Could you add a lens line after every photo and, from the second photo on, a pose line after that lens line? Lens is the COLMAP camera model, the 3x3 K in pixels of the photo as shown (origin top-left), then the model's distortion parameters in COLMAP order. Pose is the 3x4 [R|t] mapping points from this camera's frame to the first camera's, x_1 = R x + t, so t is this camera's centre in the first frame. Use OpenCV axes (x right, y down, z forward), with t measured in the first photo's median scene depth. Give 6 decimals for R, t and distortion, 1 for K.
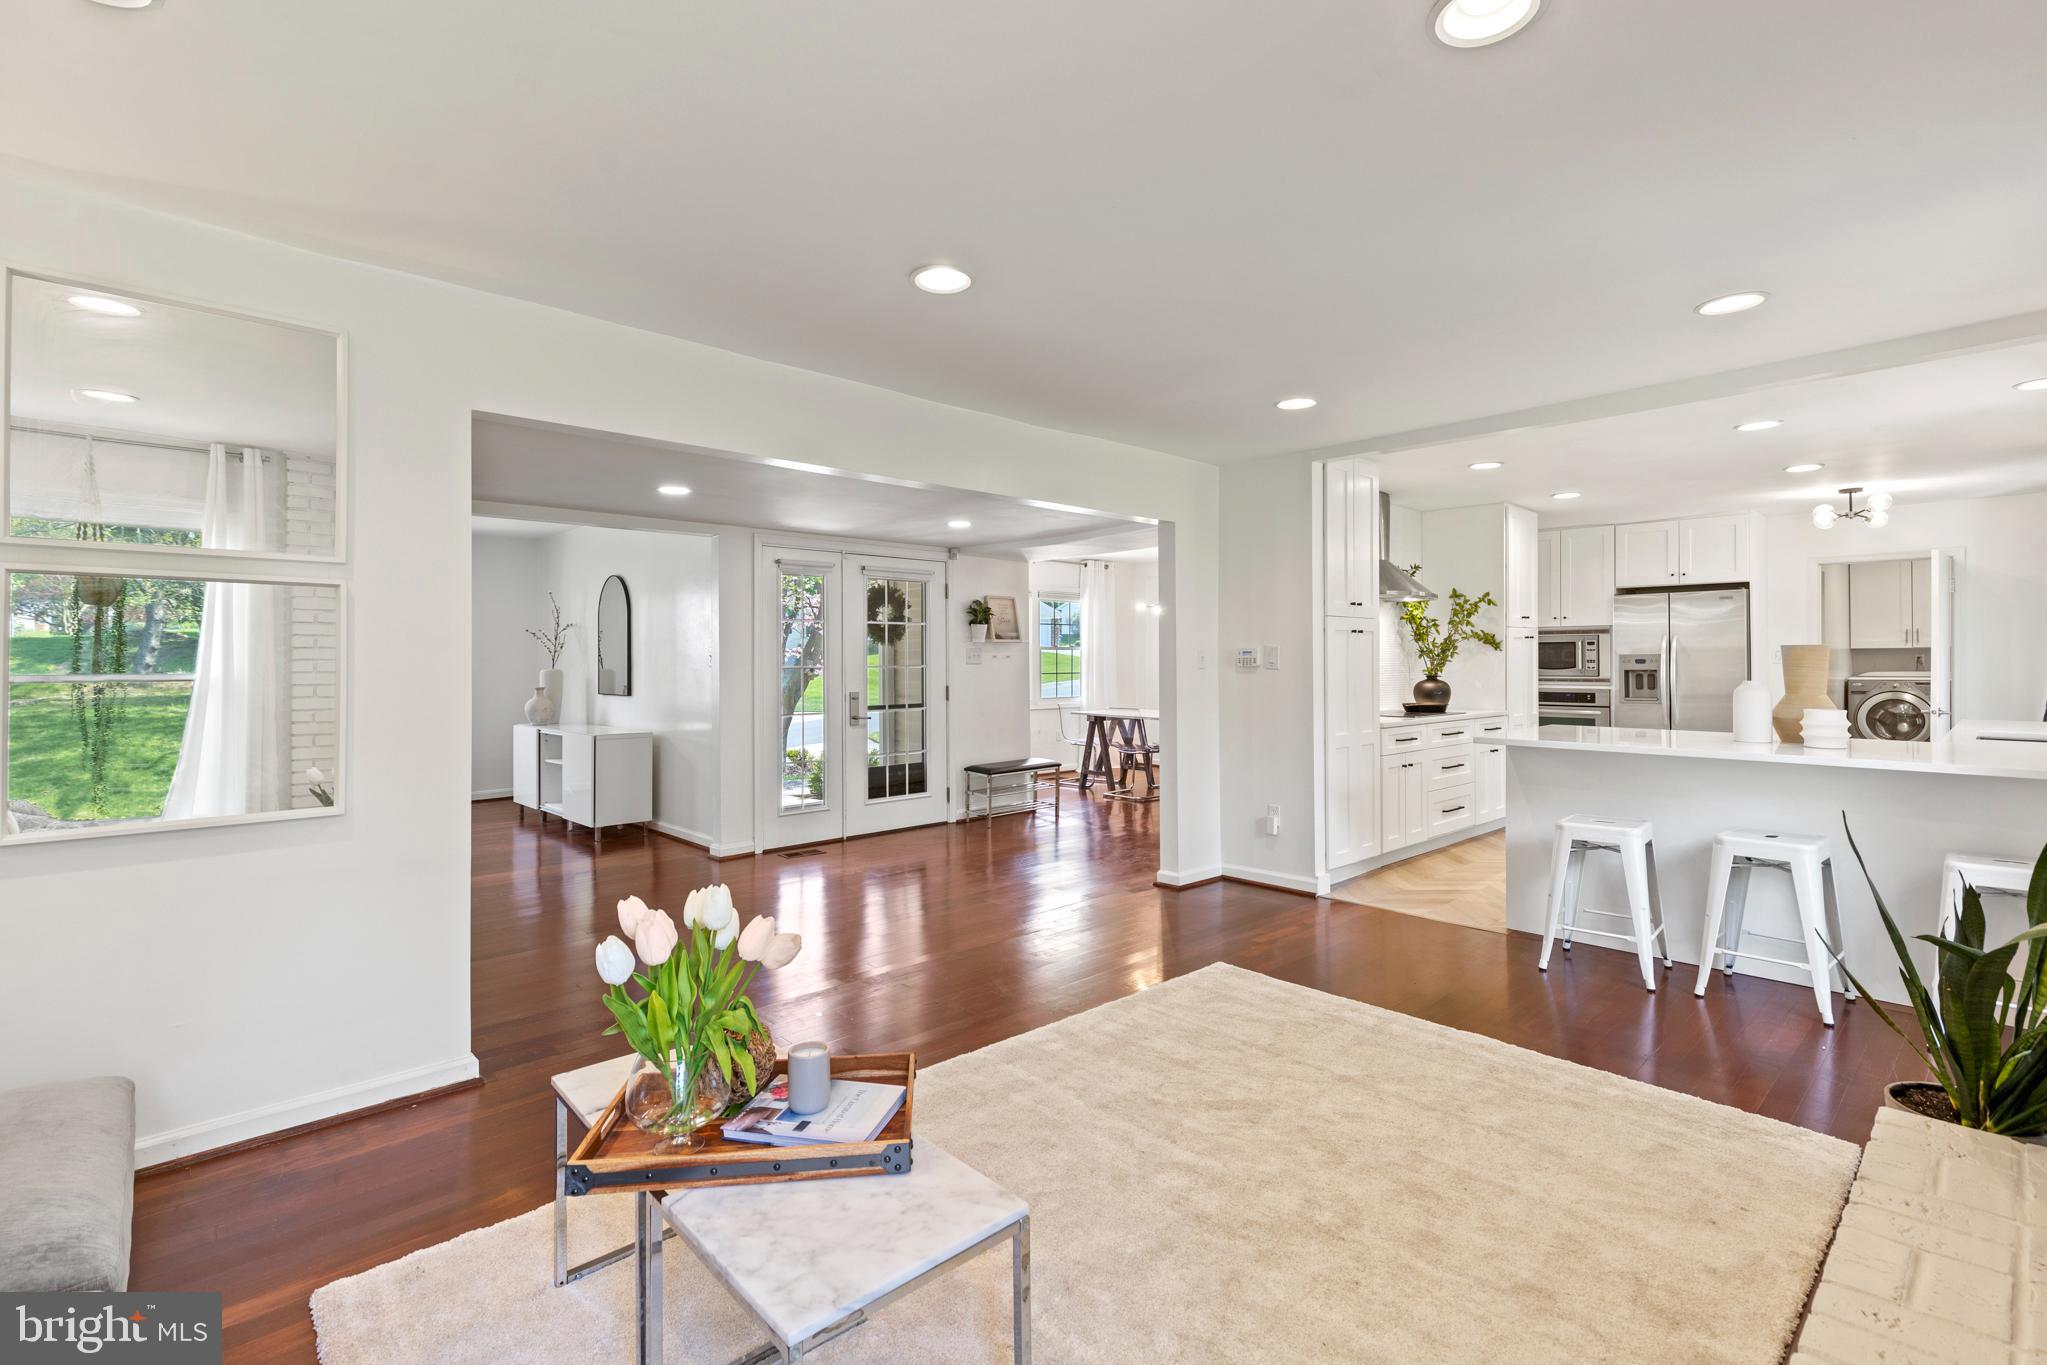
lens RADIAL K [[943.6, 0, 1019.1], [0, 943.6, 659.0], [0, 0, 1]] dist [0.001139, 0.000029]
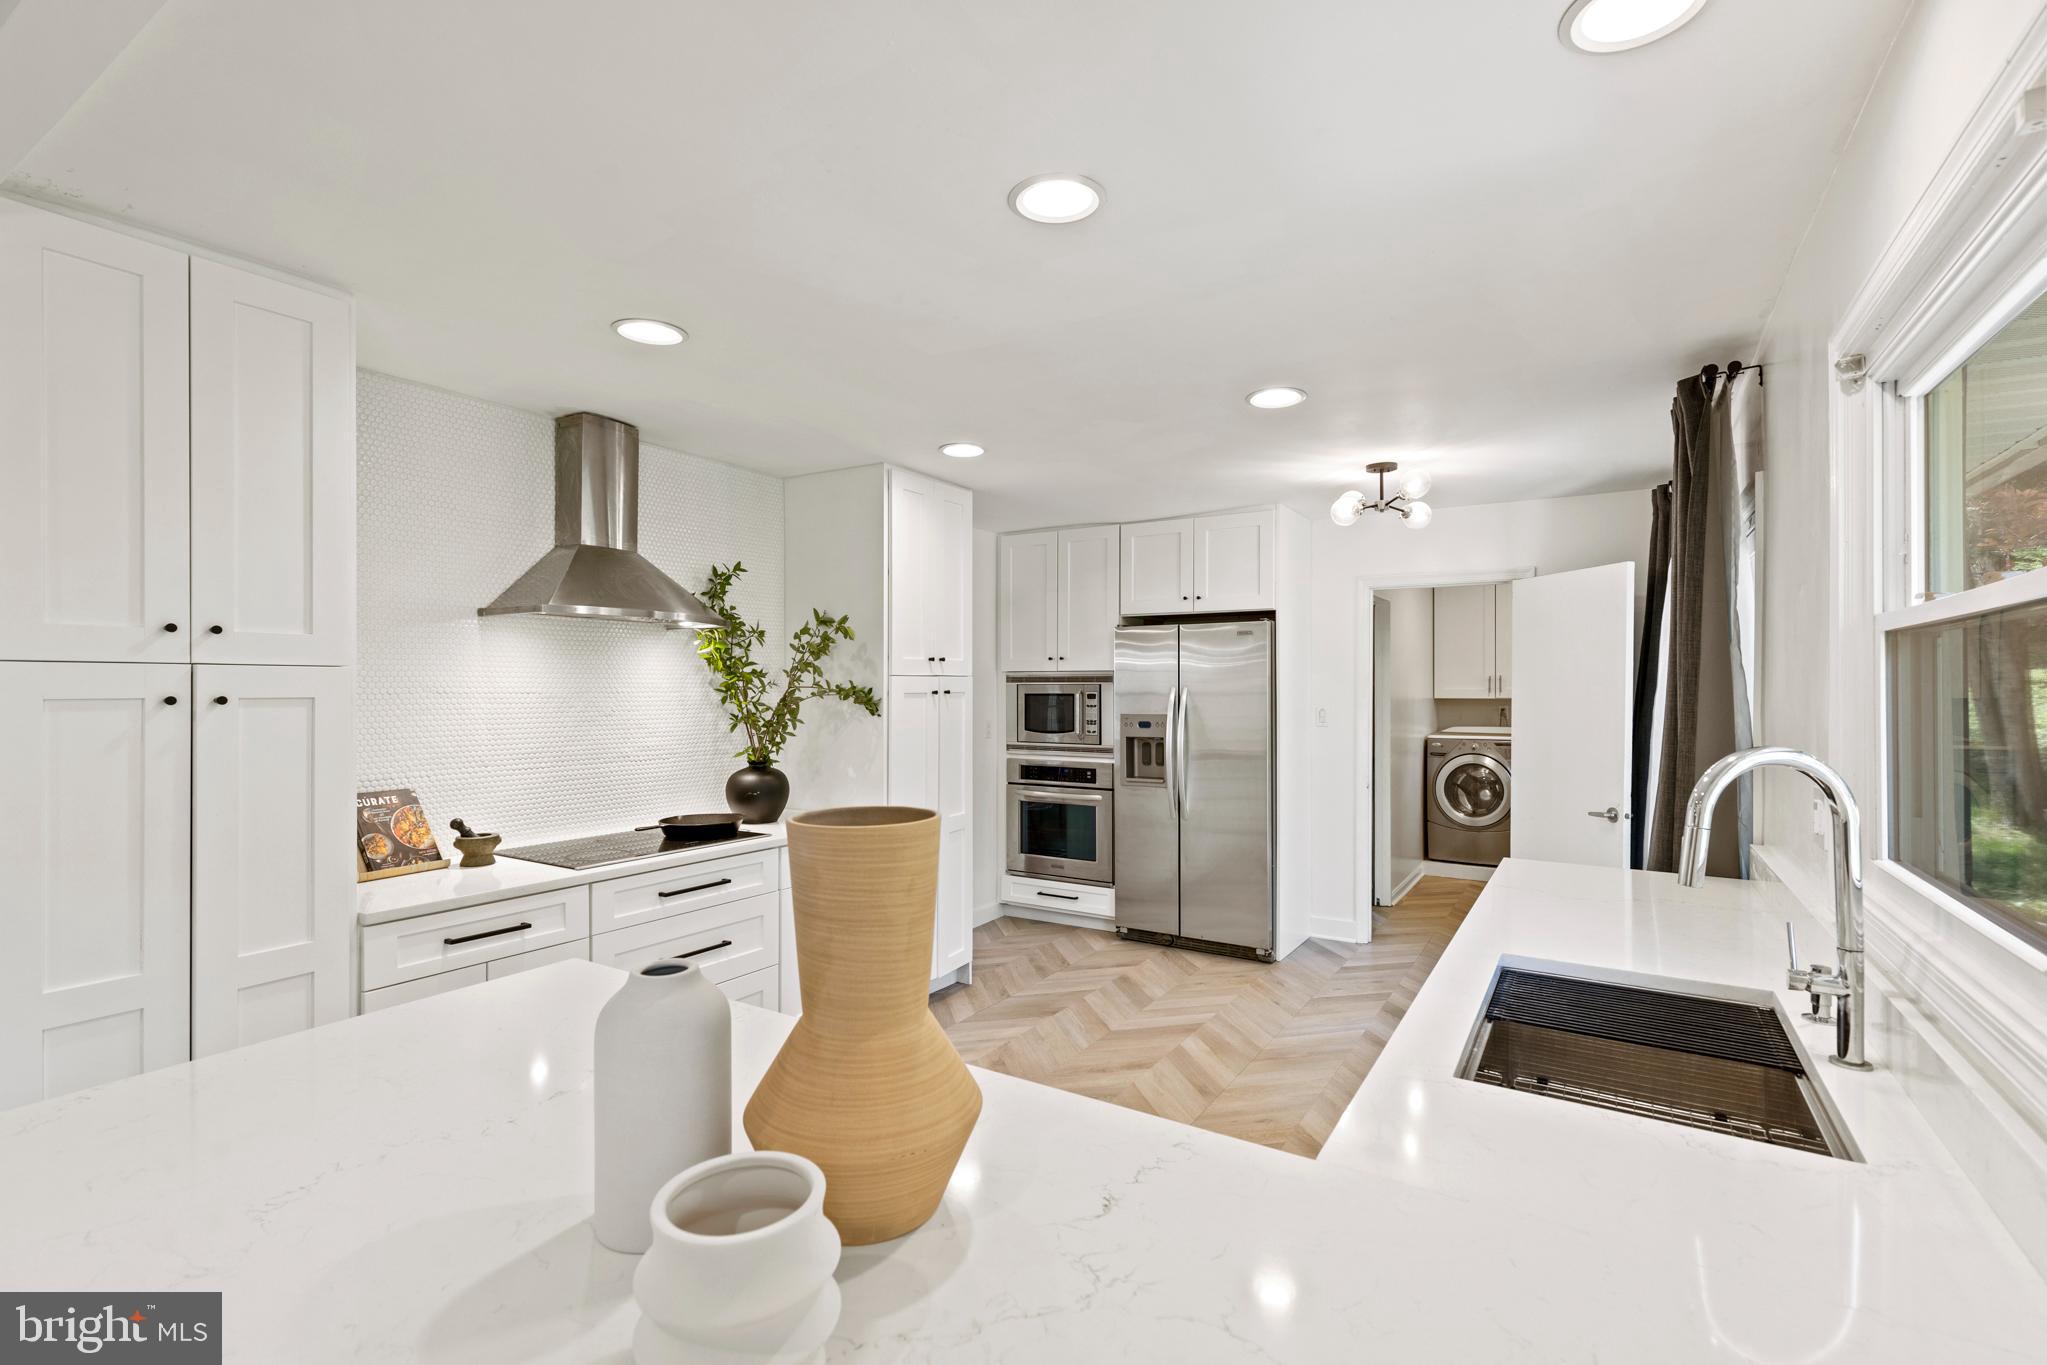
lens RADIAL K [[924.0, 0, 1026.9], [0, 924.0, 684.2], [0, 0, 1]] dist [0.001468, 0.000263]
pose [[0.967512, 0.005161, 0.252773, 0.407565], [-0.005484, 0.999985, 0.000574, -0.026489], [-0.252767, -0.001942, 0.967525, 0.378977]]
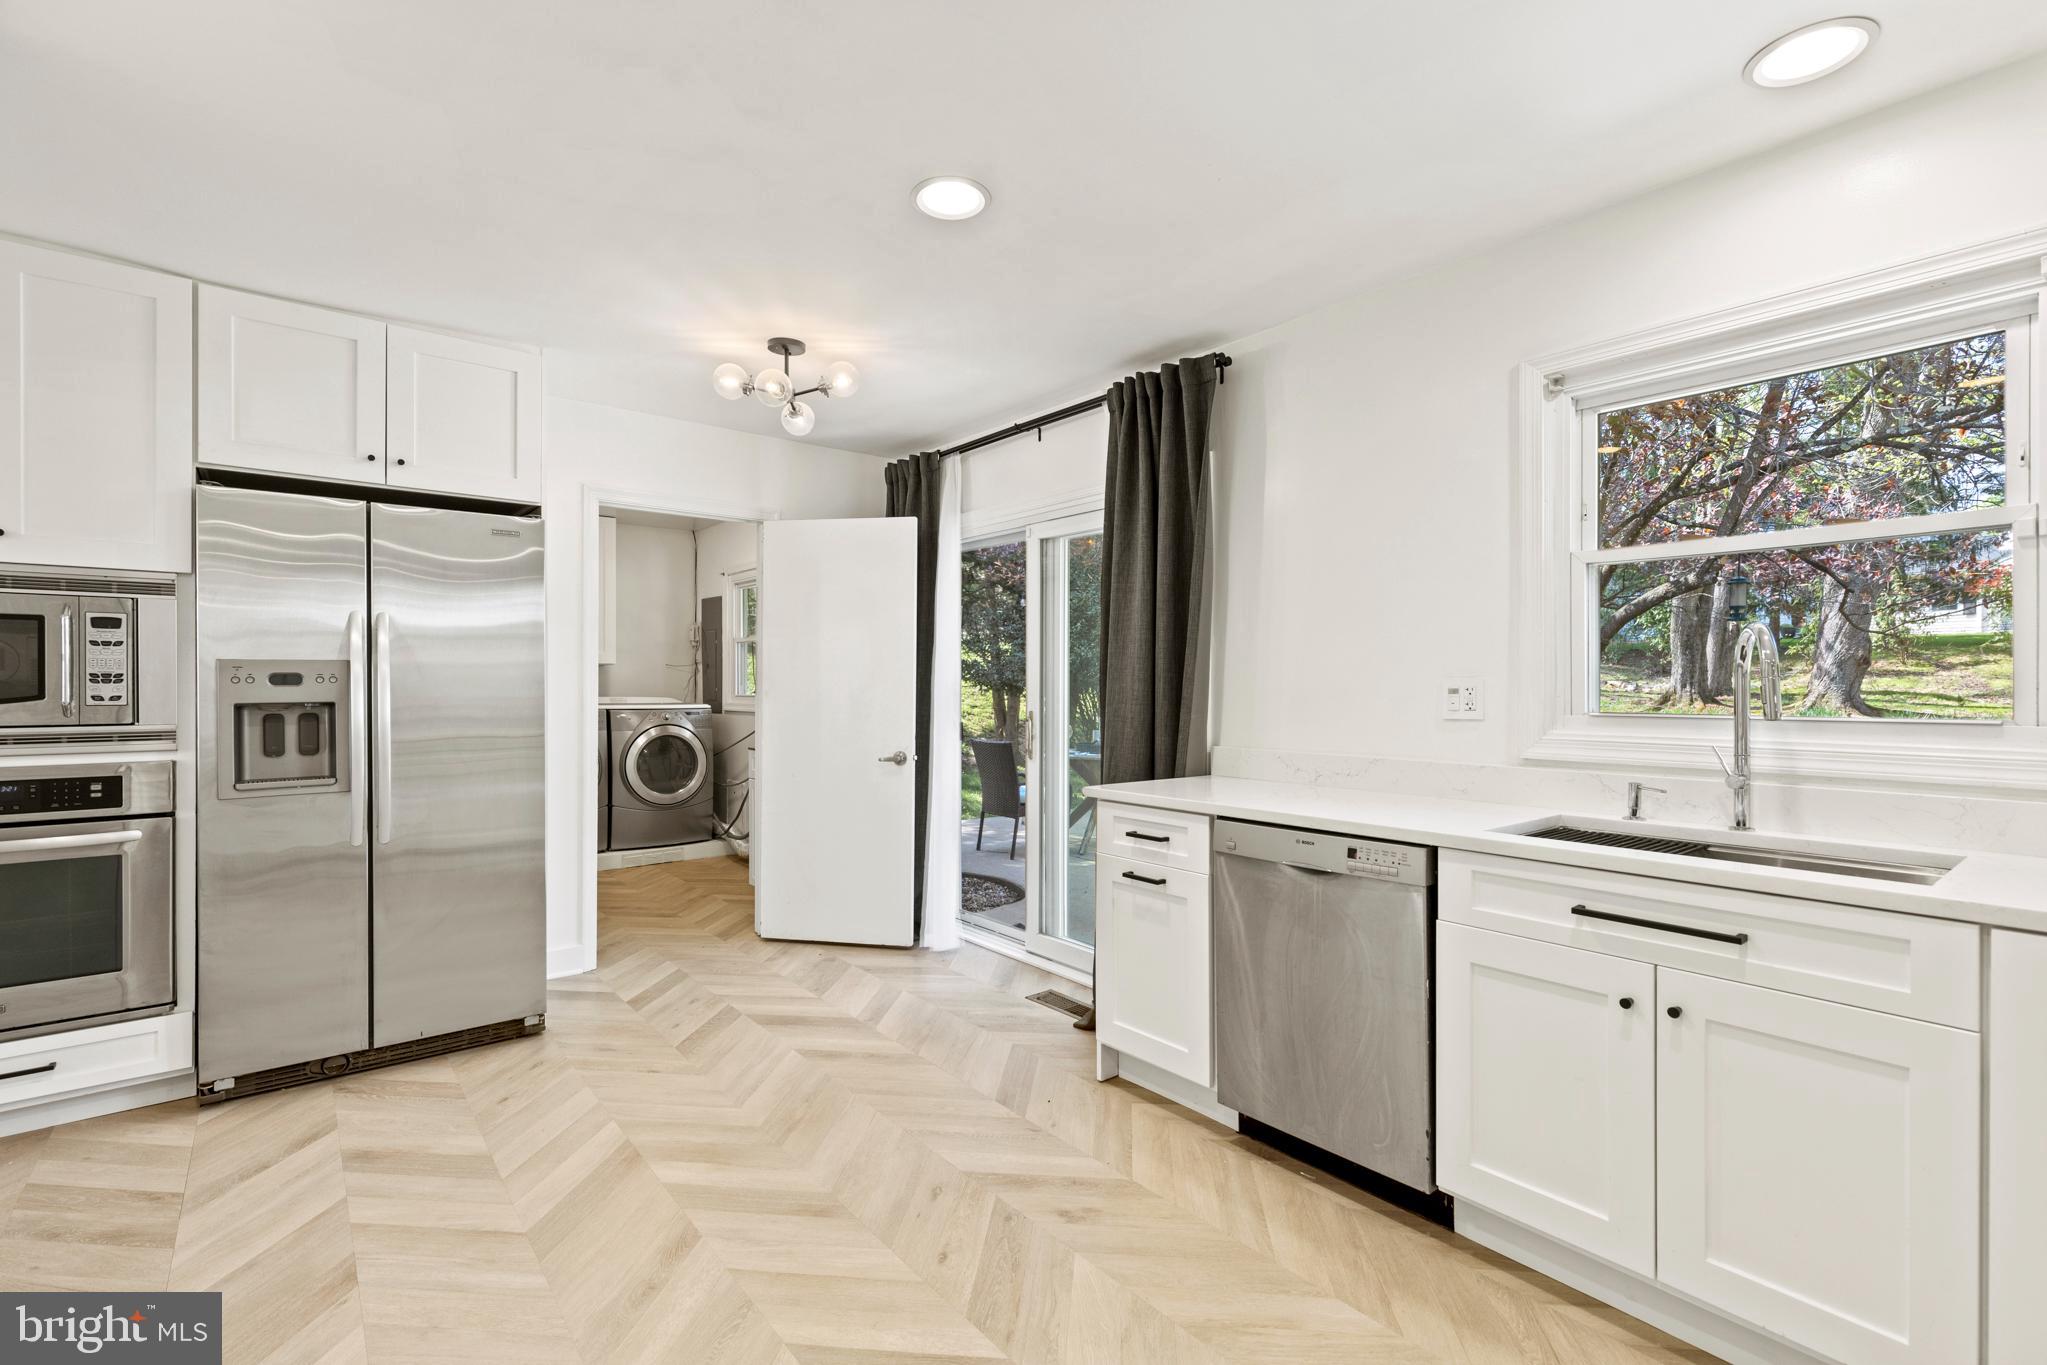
lens RADIAL K [[924.0, 0, 1026.9], [0, 924.0, 684.2], [0, 0, 1]] dist [0.001468, 0.000263]
pose [[0.059505, 0.006286, 0.998208, 0.321909], [-0.003749, 0.999975, -0.006073, 0.005469], [-0.998221, -0.003381, 0.059527, 0.695444]]
